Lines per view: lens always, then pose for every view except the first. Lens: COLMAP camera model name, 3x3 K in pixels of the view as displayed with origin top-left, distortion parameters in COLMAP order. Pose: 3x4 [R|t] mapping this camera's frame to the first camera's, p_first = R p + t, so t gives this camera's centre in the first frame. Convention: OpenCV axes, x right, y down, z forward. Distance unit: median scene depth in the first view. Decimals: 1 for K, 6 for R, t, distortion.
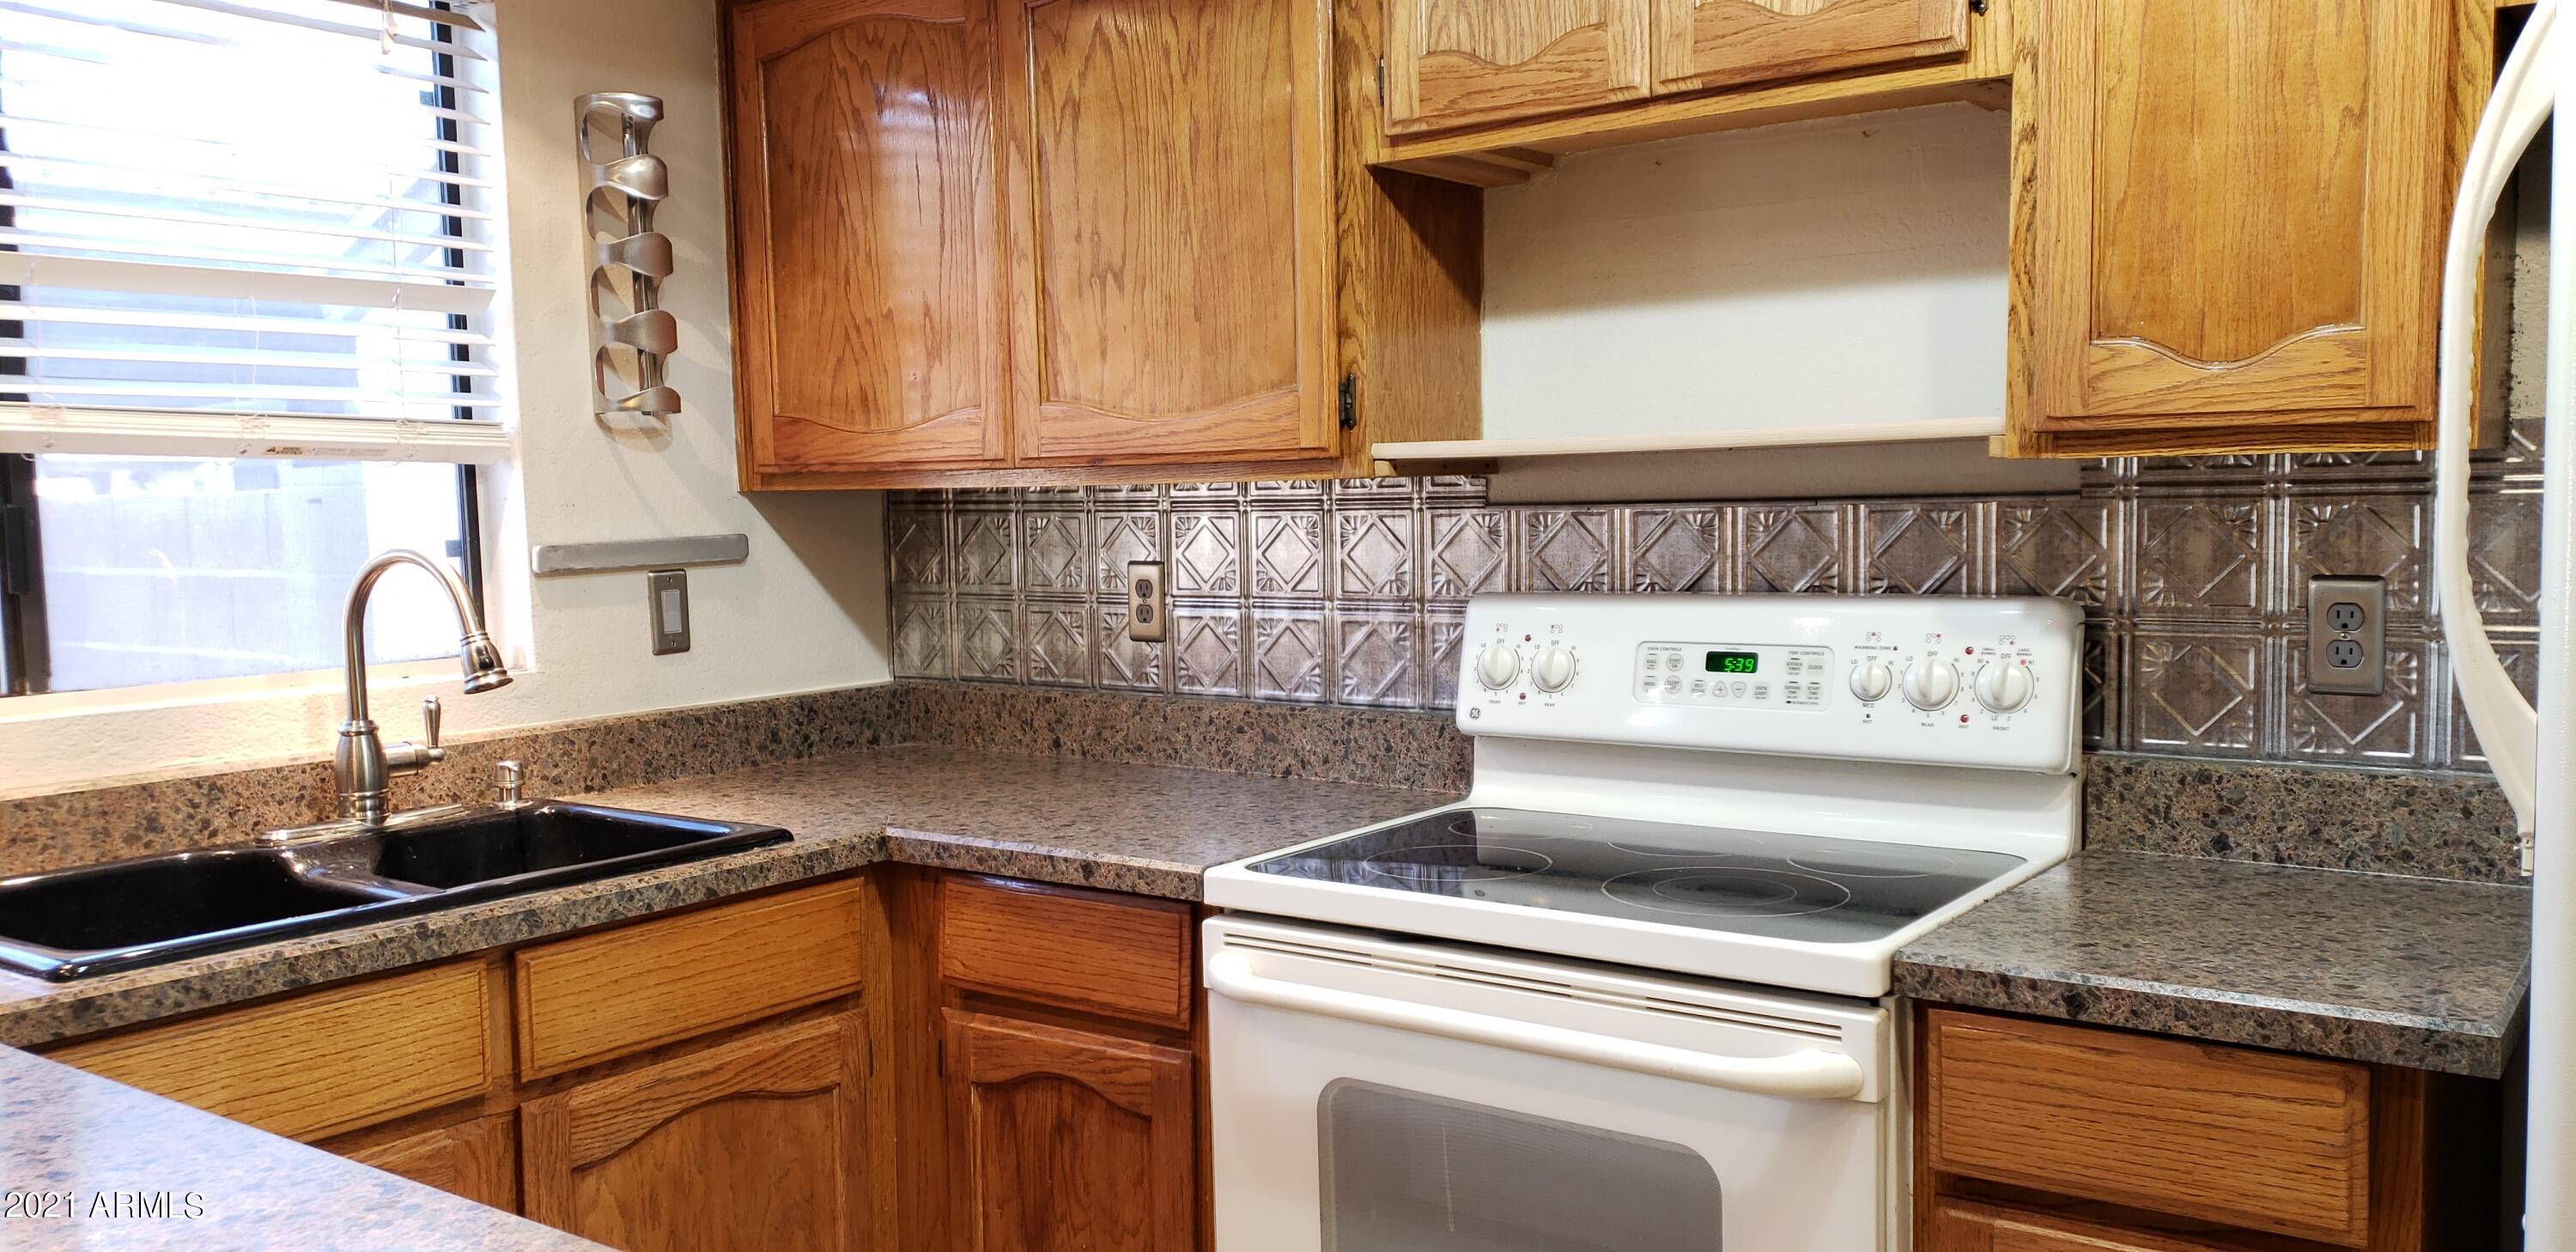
lens RADIAL K [[1977.8, 0, 1263.1], [0, 1977.8, 644.3], [0, 0, 1]] dist [0.086821, -0.110507]
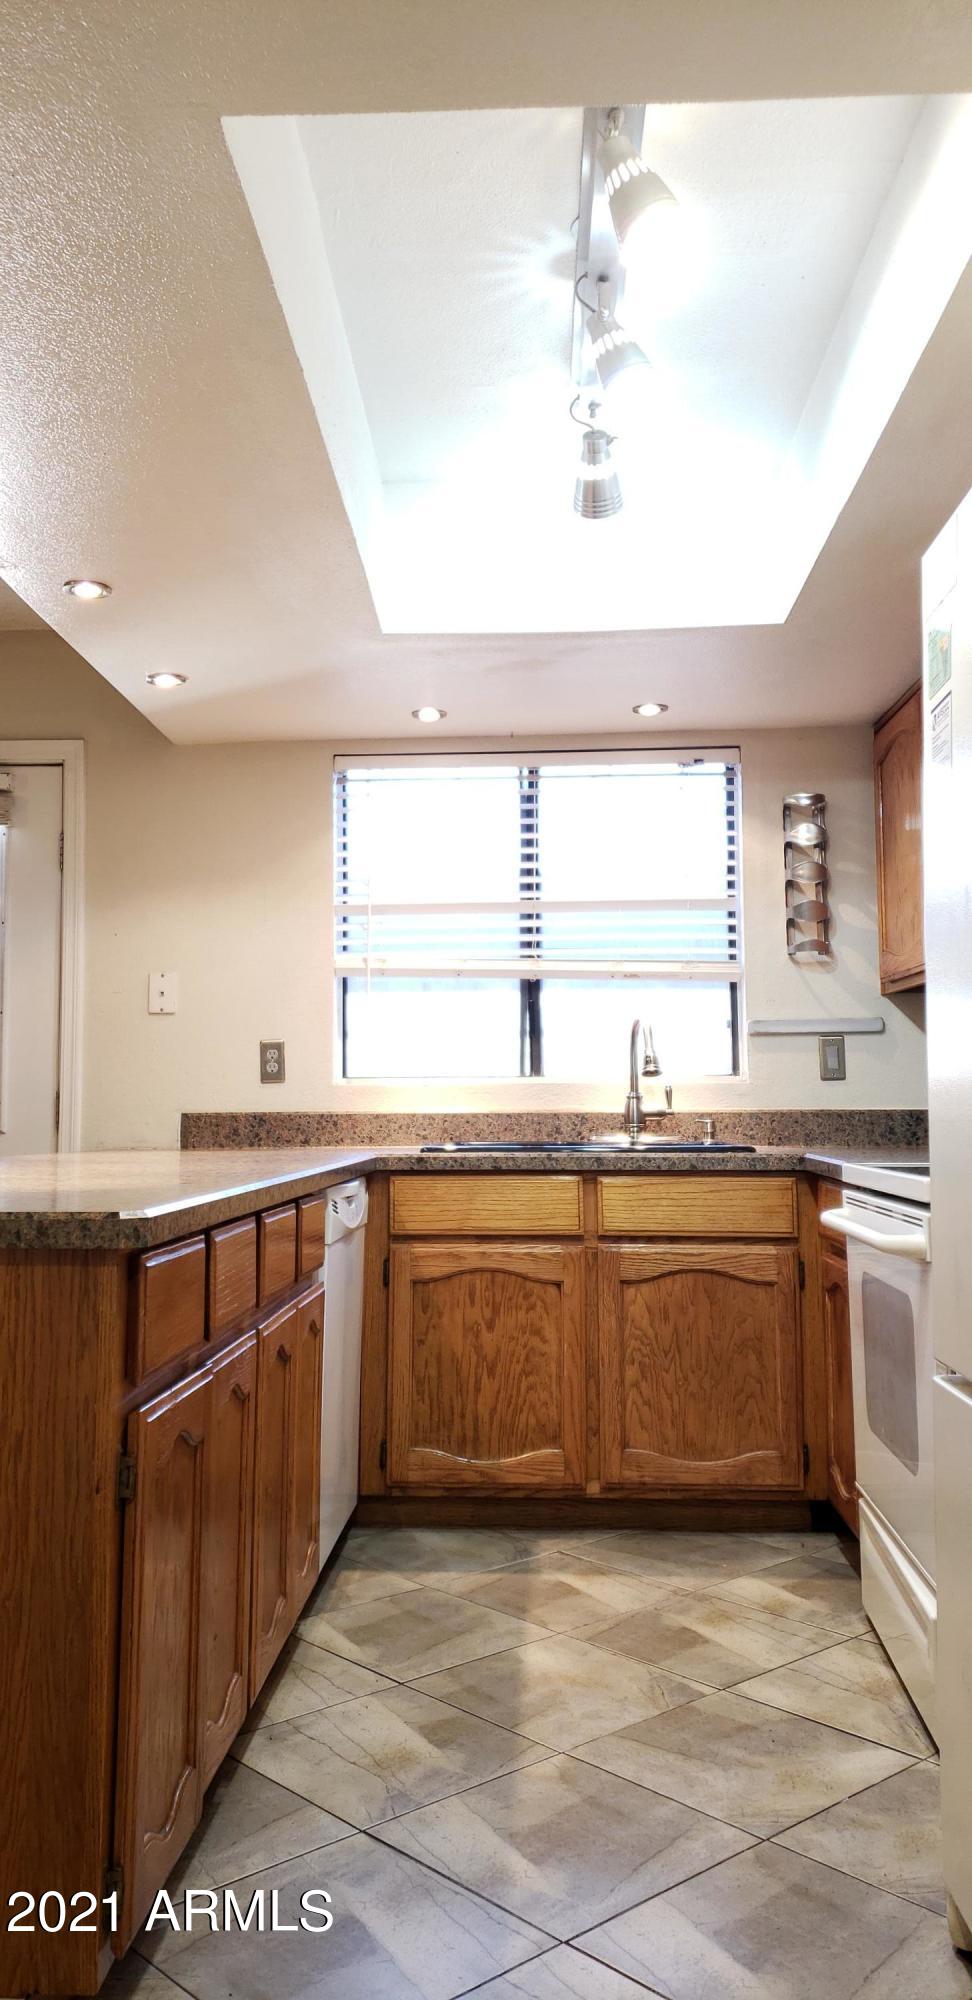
lens RADIAL K [[1535.5, 0, 480.5], [0, 1535.5, 986.9], [0, 0, 1]] dist [0.086821, -0.110507]
pose [[0.554179, -0.045824, -0.831135, 0.888333], [-0.070418, 0.992323, -0.101664, 0.107822], [0.829414, 0.114867, 0.546698, -0.094268]]
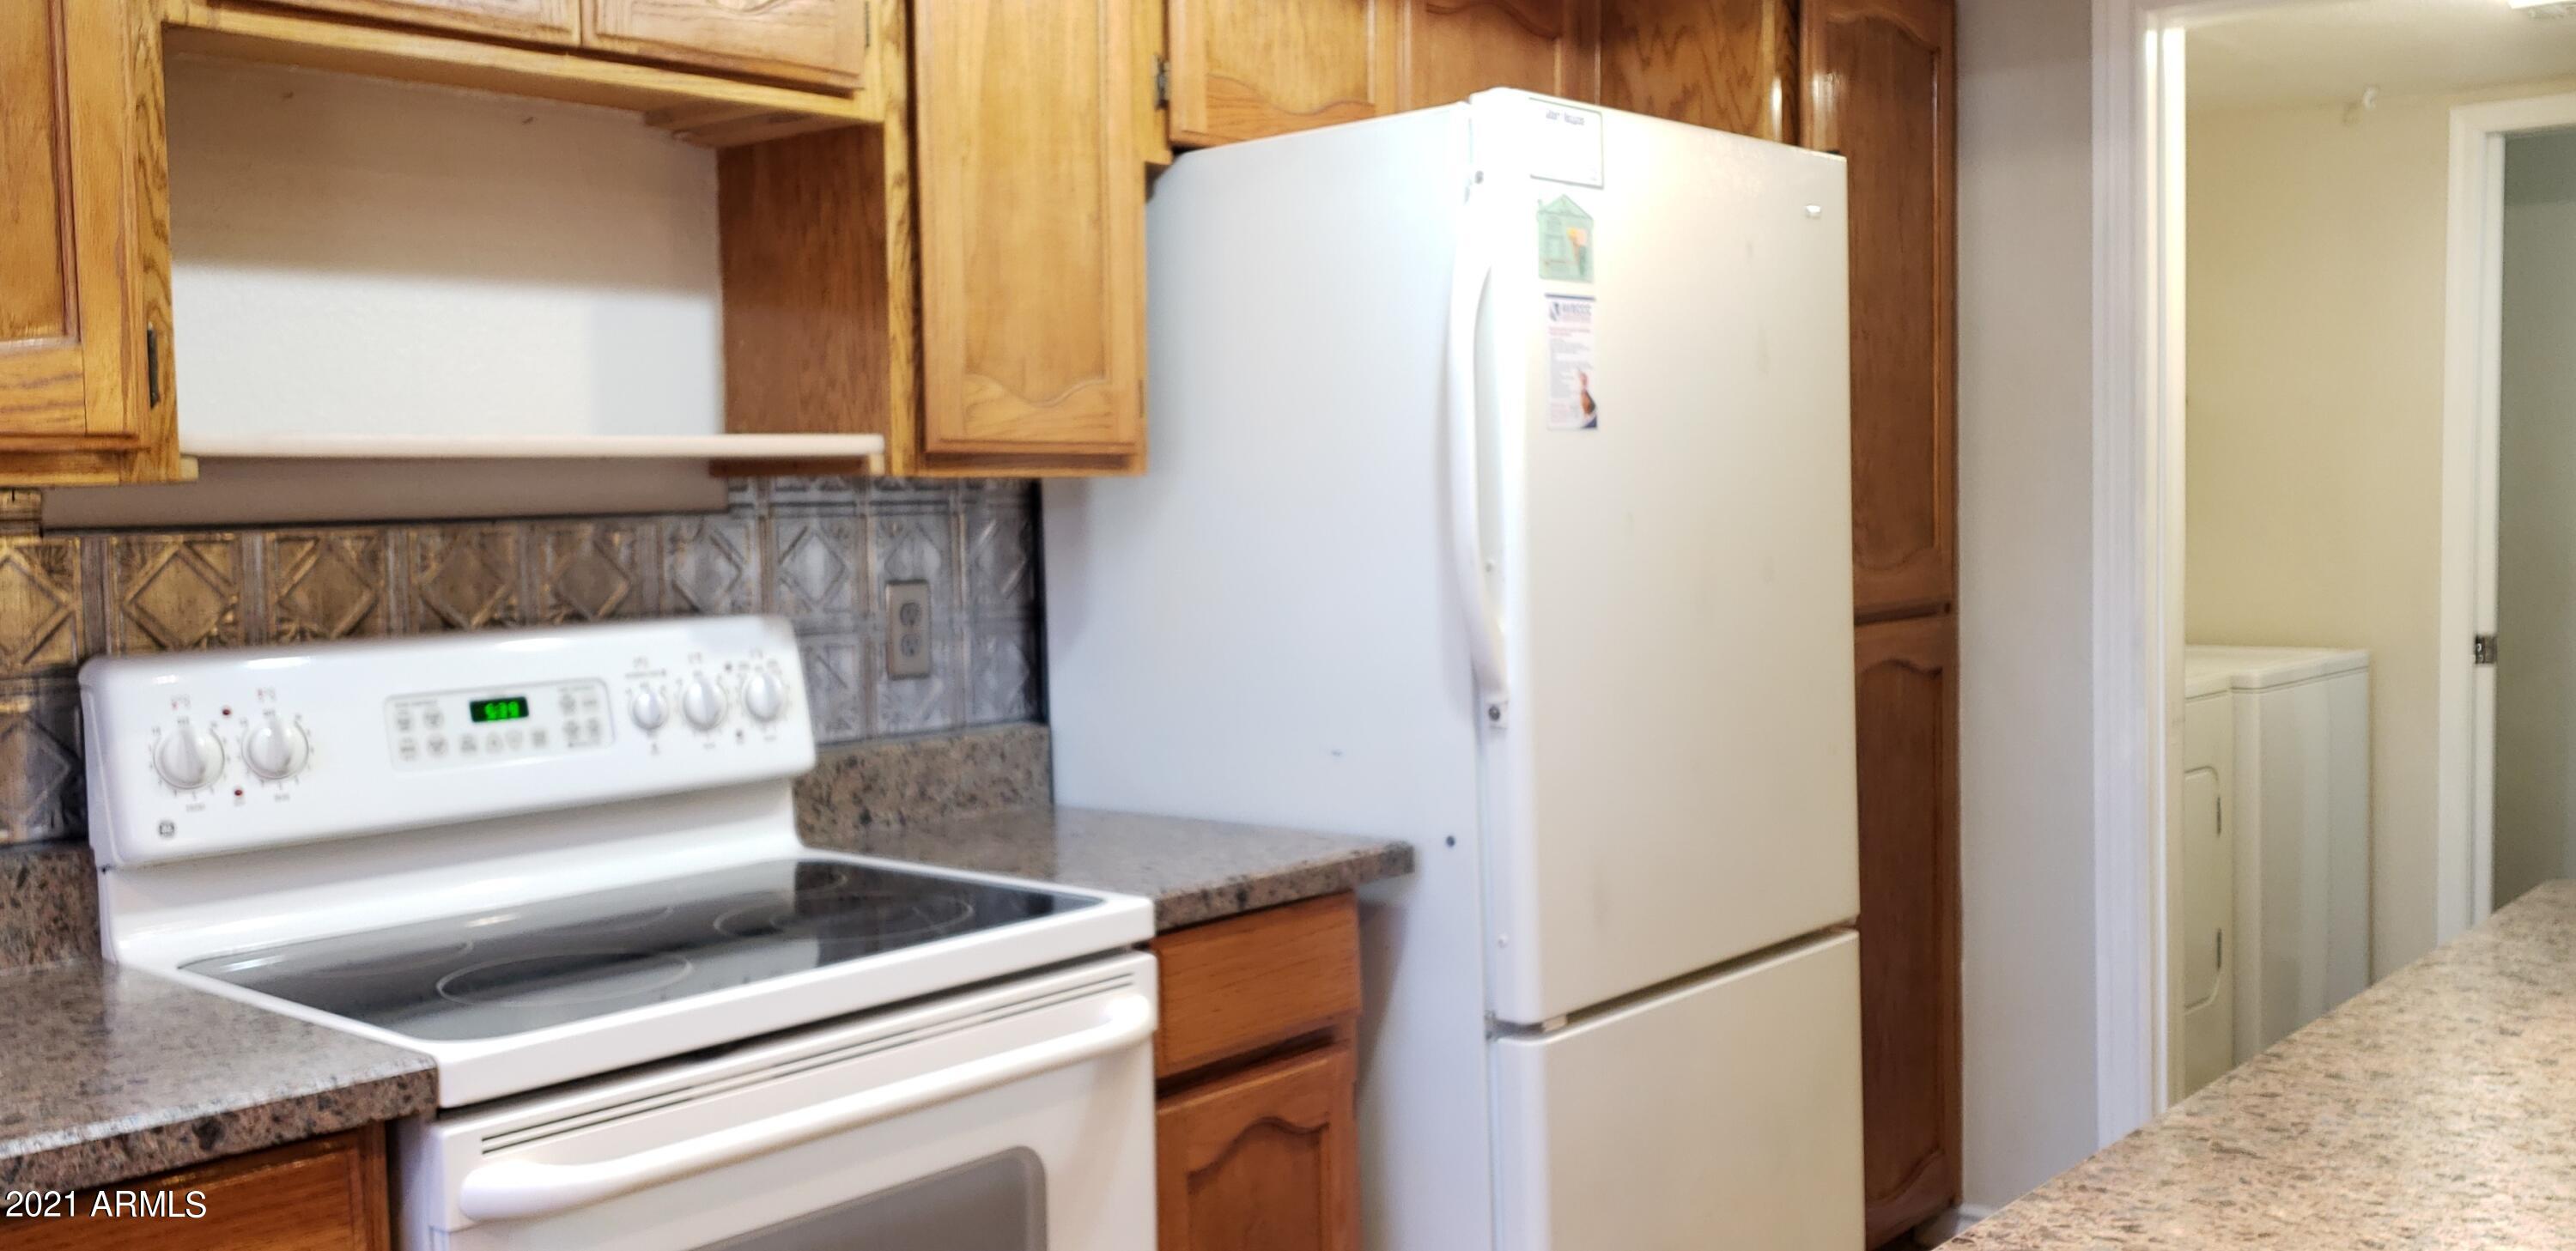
lens RADIAL K [[2163.8, 0, 1284.3], [0, 2163.8, 625.9], [0, 0, 1]] dist [0.085600, -0.146282]
pose [[0.092119, -0.040738, 0.994914, -0.636762], [0.098789, 0.994607, 0.031578, -0.021914], [-0.990835, 0.095378, 0.095646, 0.553895]]
